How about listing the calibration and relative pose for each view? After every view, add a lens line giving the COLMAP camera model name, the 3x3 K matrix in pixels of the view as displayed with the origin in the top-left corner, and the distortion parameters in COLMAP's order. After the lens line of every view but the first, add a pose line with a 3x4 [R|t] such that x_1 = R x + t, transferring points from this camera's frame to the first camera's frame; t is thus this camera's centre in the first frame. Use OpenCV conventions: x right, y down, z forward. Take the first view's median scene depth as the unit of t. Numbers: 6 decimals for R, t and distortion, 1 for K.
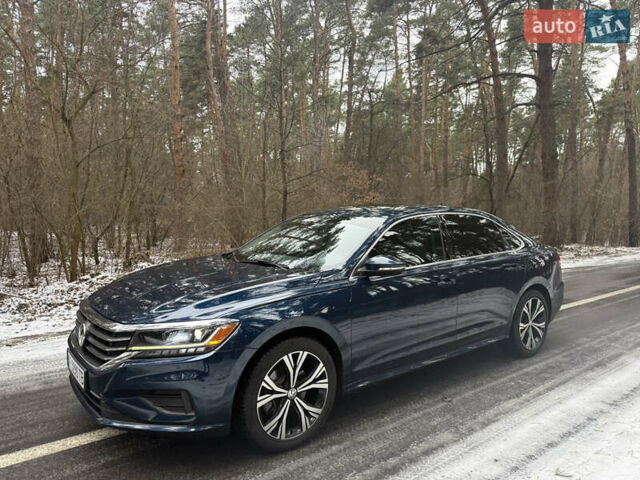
lens RADIAL K [[400.4, 0, 320.0], [0, 400.4, 240.0], [0, 0, 1]] dist [0.003068, -0.002286]
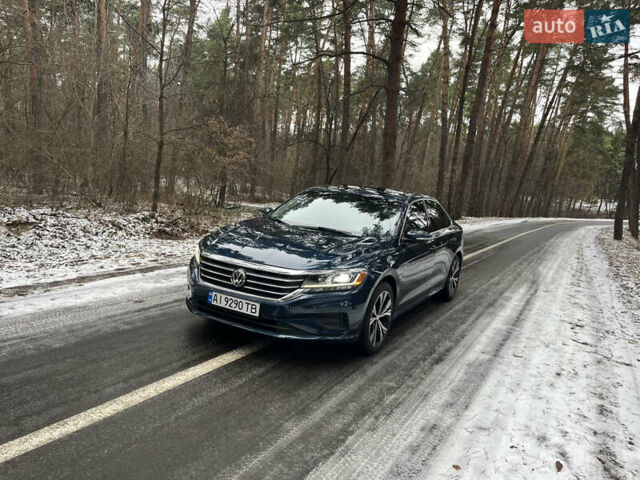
lens RADIAL K [[400.4, 0, 320.0], [0, 400.4, 240.0], [0, 0, 1]] dist [0.003068, -0.002286]
pose [[0.935835, 0.043289, 0.349768, -0.813313], [-0.077133, 0.993526, 0.083412, -0.018857], [-0.343893, -0.105039, 0.933115, -0.304790]]
